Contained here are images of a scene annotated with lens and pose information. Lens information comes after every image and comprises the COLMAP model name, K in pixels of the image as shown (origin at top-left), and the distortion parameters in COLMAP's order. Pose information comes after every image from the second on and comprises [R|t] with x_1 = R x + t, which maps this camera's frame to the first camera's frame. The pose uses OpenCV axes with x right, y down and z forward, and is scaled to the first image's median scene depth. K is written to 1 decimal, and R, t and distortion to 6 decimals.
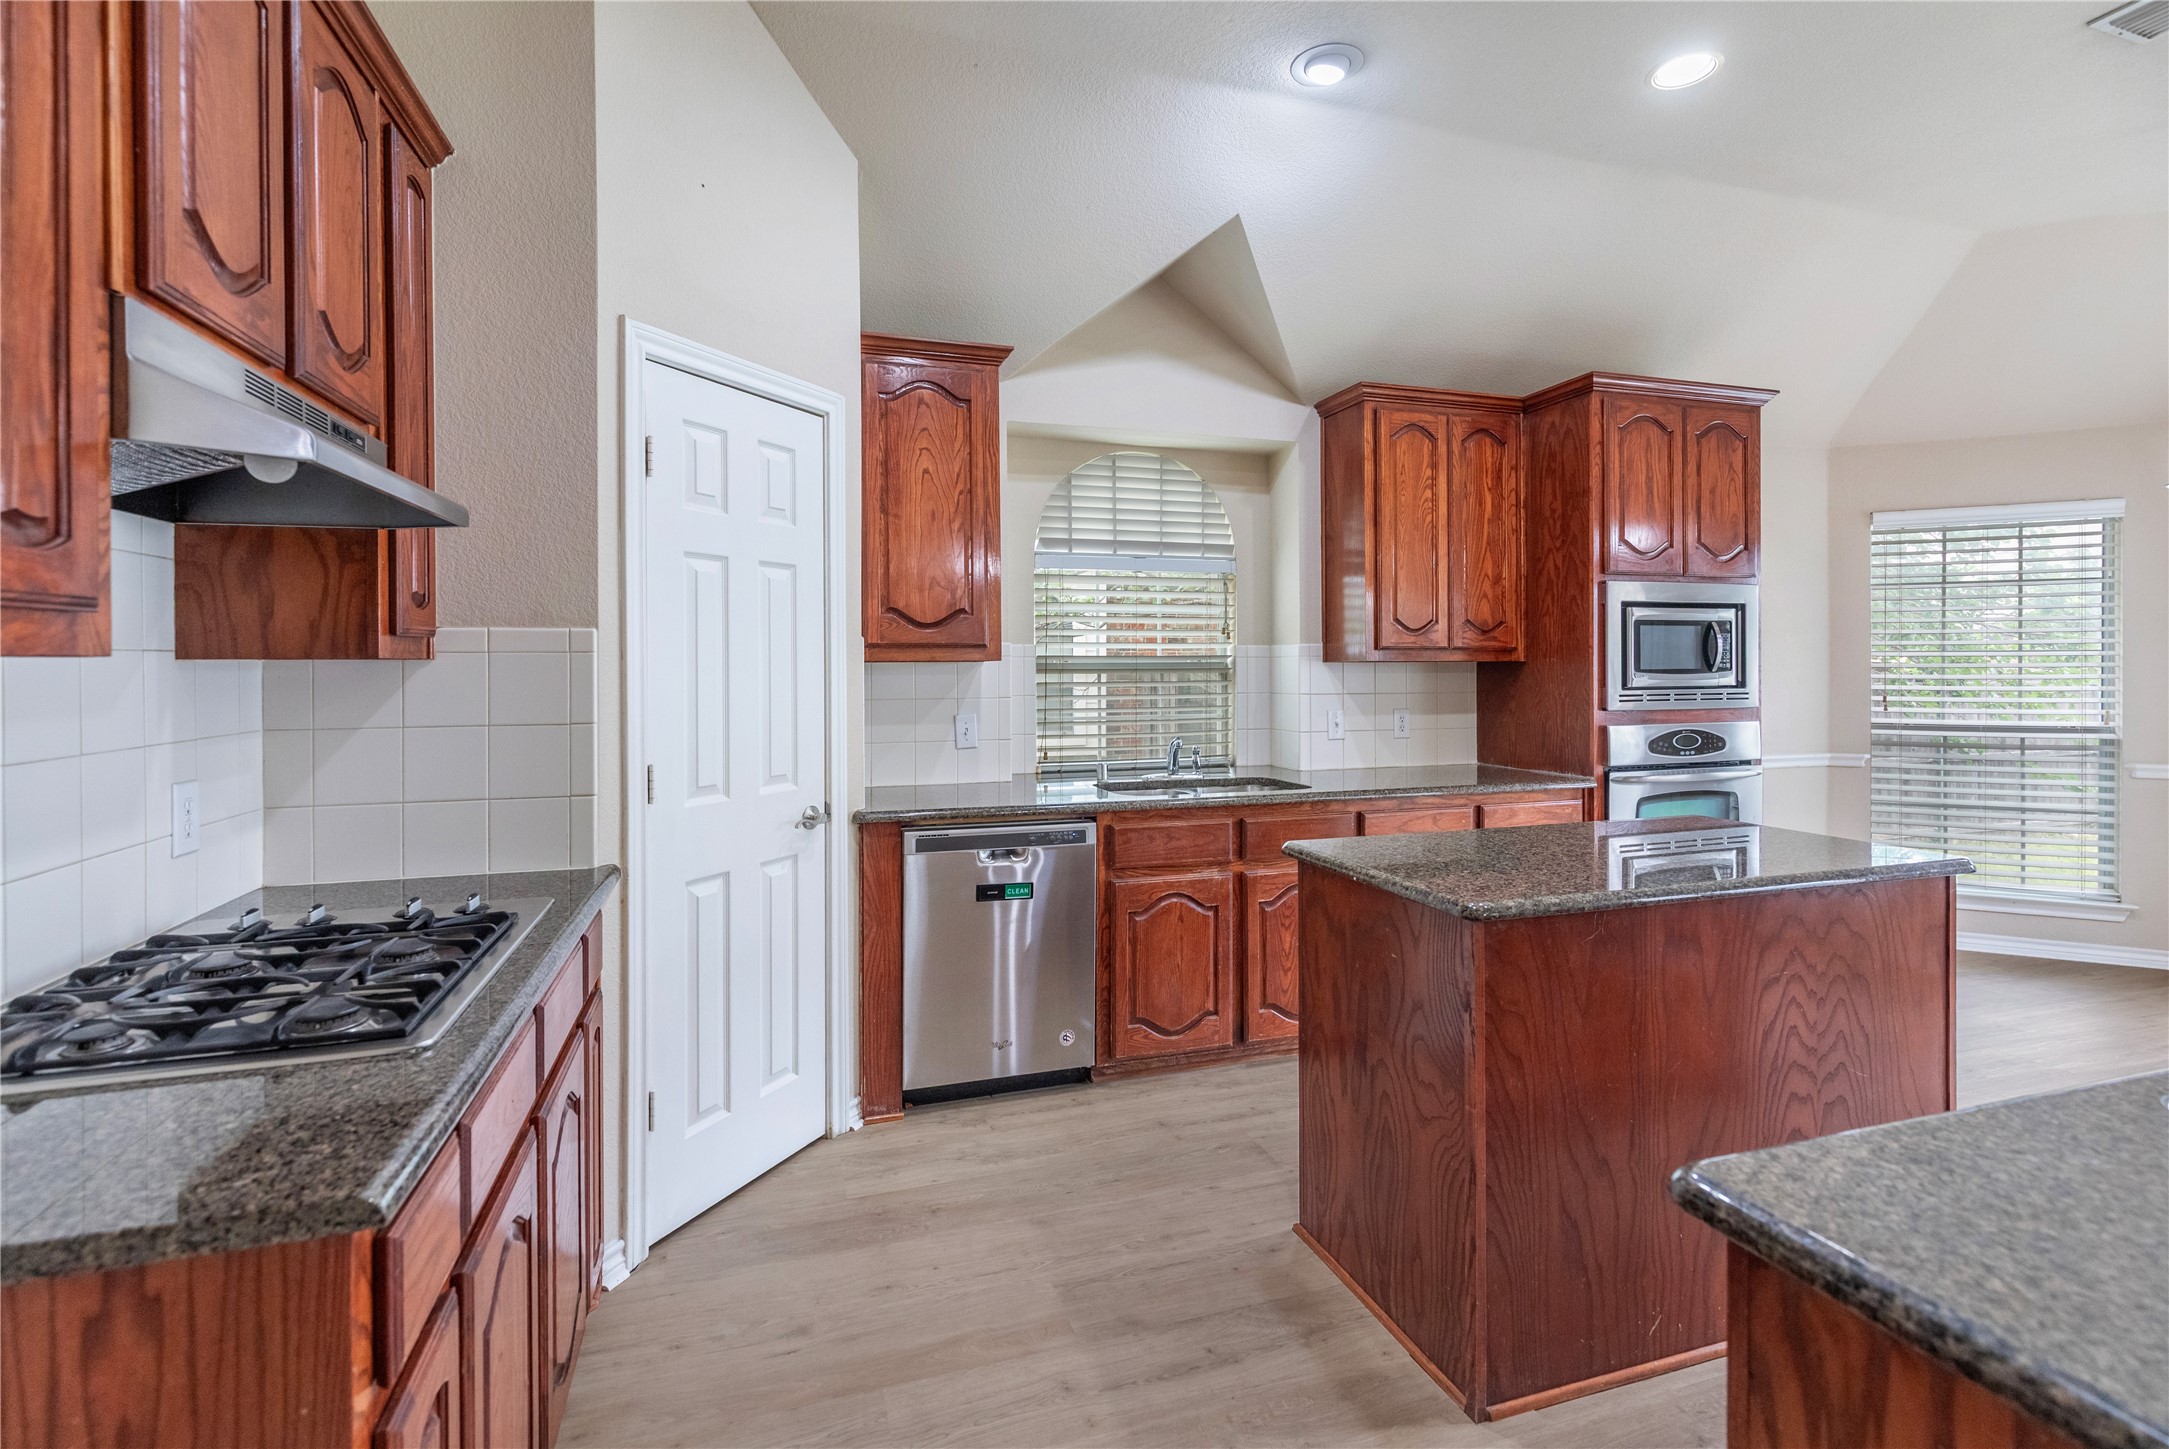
lens RADIAL K [[987.5, 0, 1058.3], [0, 987.5, 671.2], [0, 0, 1]] dist [-0.000823, -0.001909]
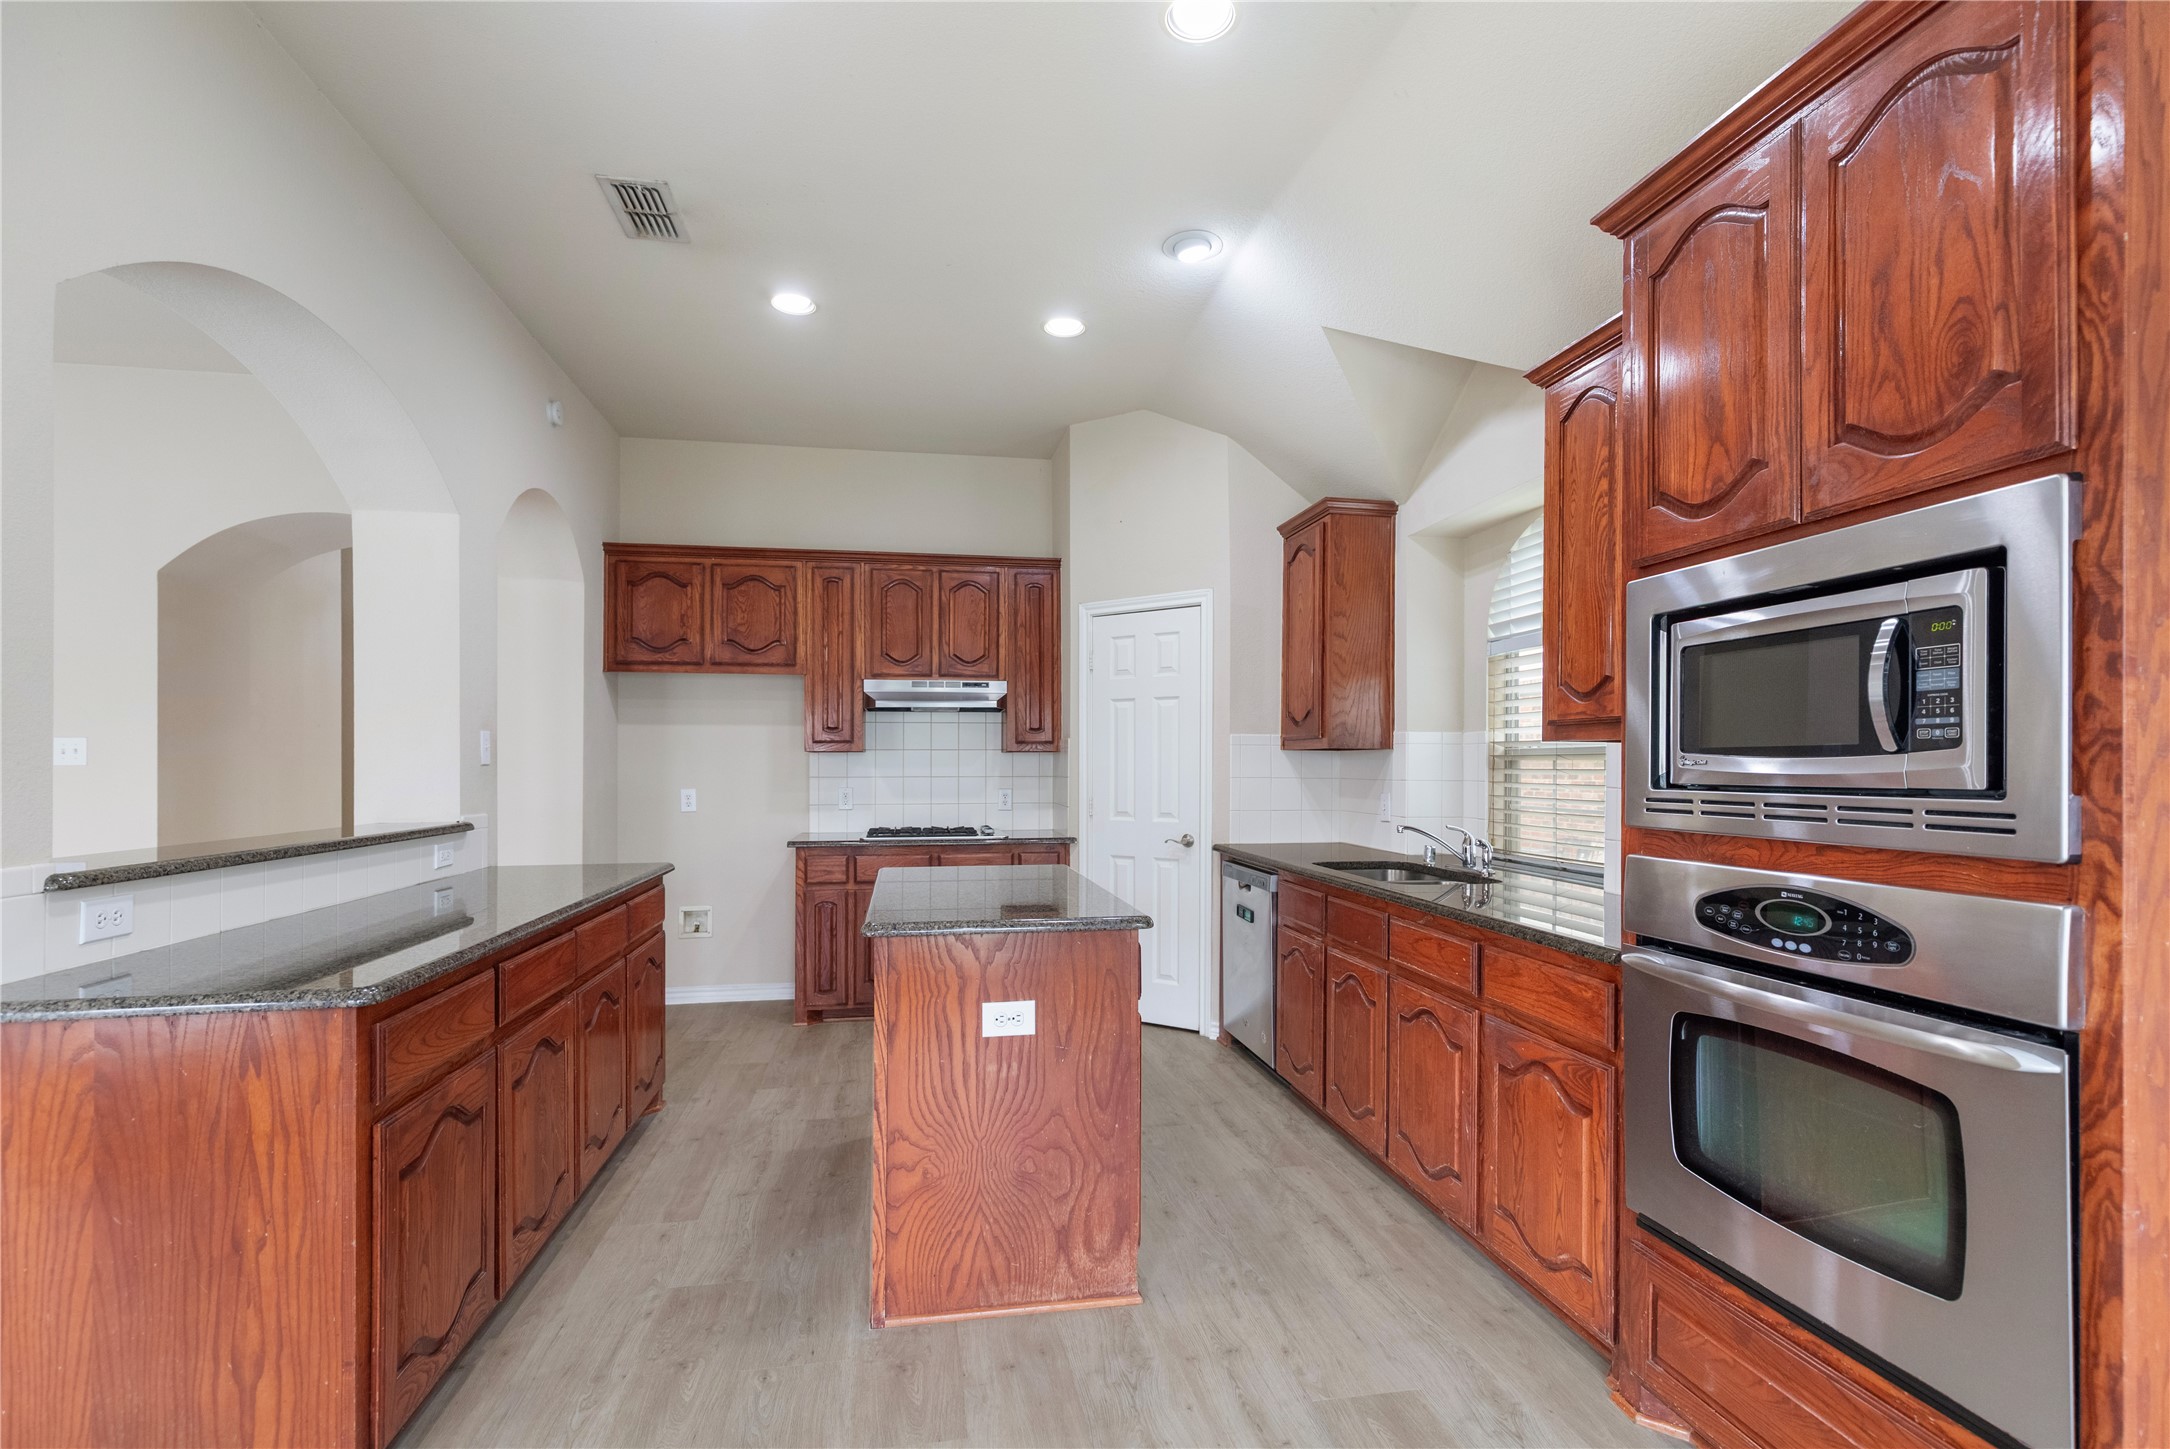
lens RADIAL K [[987.9, 0, 1061.9], [0, 987.9, 758.8], [0, 0, 1]] dist [-0.000823, -0.001909]
pose [[-0.136501, -0.002589, -0.990637, 1.113013], [-0.007699, 0.999969, -0.001552, 0.006766], [0.990610, 0.007415, -0.136517, 0.759169]]
